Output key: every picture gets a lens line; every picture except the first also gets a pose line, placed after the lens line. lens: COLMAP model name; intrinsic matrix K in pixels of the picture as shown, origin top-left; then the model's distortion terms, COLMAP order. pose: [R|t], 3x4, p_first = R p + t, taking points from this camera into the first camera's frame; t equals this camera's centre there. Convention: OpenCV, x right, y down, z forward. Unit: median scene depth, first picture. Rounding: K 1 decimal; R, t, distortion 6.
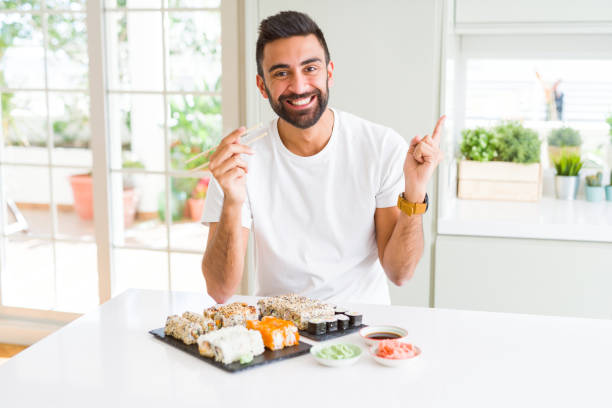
lens RADIAL K [[893.0, 0, 311.3], [0, 893.0, 199.0], [0, 0, 1]] dist [-0.111252, 0.000000]
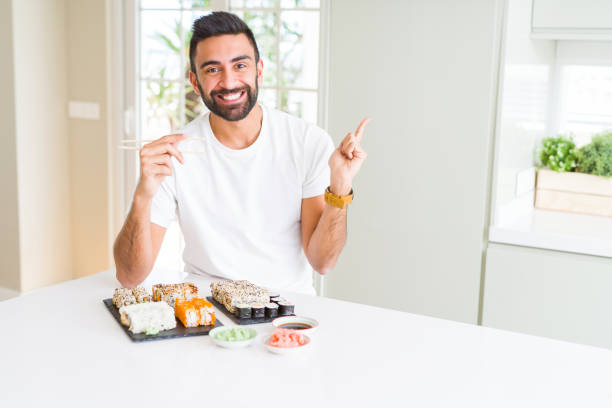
lens RADIAL K [[893.0, 0, 310.5], [0, 893.0, 205.6], [0, 0, 1]] dist [-0.111252, 0.000000]
pose [[0.961707, 0.070373, -0.264891, 0.344042], [-0.069009, 0.997511, 0.014462, -0.001282], [0.265249, 0.004372, 0.964170, 0.010063]]
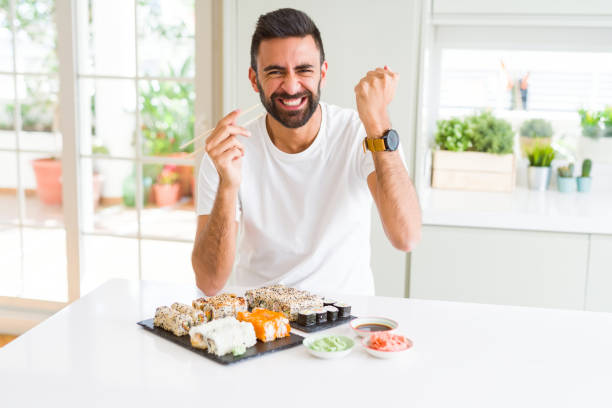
lens RADIAL K [[893.0, 0, 314.8], [0, 893.0, 196.1], [0, 0, 1]] dist [-0.111252, 0.000000]
pose [[0.998640, 0.008013, 0.051521, -0.036697], [-0.008739, 0.999865, 0.013883, -0.008049], [-0.051403, -0.014315, 0.998575, -0.000817]]
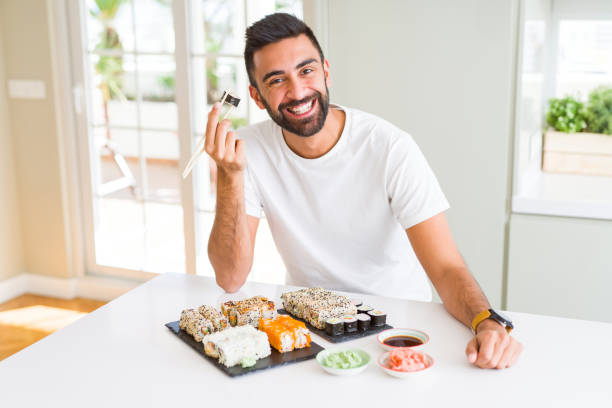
lens RADIAL K [[893.0, 0, 293.9], [0, 893.0, 223.1], [0, 0, 1]] dist [-0.111252, 0.000000]
pose [[0.985760, 0.021250, -0.166810, 0.117174], [-0.006866, 0.996242, 0.086336, -0.047283], [0.168018, -0.083962, 0.982202, 0.069823]]
